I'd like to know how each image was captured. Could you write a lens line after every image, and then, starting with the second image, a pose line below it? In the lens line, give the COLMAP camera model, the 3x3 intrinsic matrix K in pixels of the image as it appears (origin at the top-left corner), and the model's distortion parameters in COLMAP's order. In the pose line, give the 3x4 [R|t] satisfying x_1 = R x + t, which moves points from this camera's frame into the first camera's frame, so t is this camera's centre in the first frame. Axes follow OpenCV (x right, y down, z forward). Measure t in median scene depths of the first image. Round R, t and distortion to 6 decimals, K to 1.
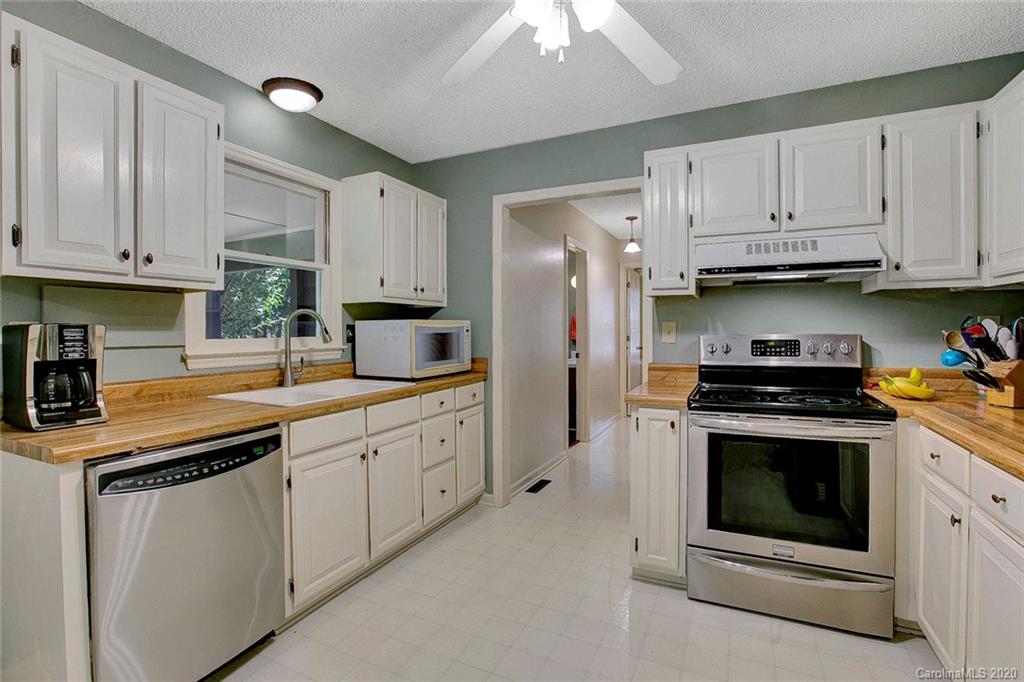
lens RADIAL K [[490.8, 0, 512.0], [0, 490.8, 341.0], [0, 0, 1]] dist [0.000294, -0.000014]
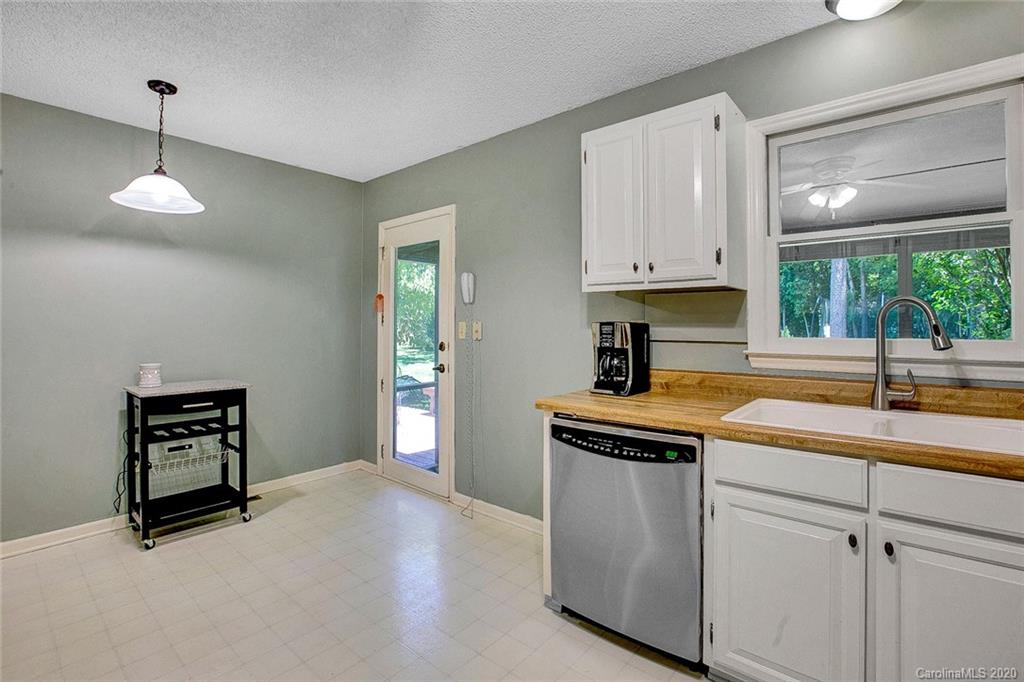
lens RADIAL K [[483.2, 0, 511.7], [0, 483.2, 325.6], [0, 0, 1]] dist [-0.019080, 0.000222]
pose [[-0.250352, 0.005278, -0.968141, 0.414276], [-0.023095, 0.999668, 0.011422, -0.026805], [0.967879, 0.025219, -0.250147, 0.842186]]
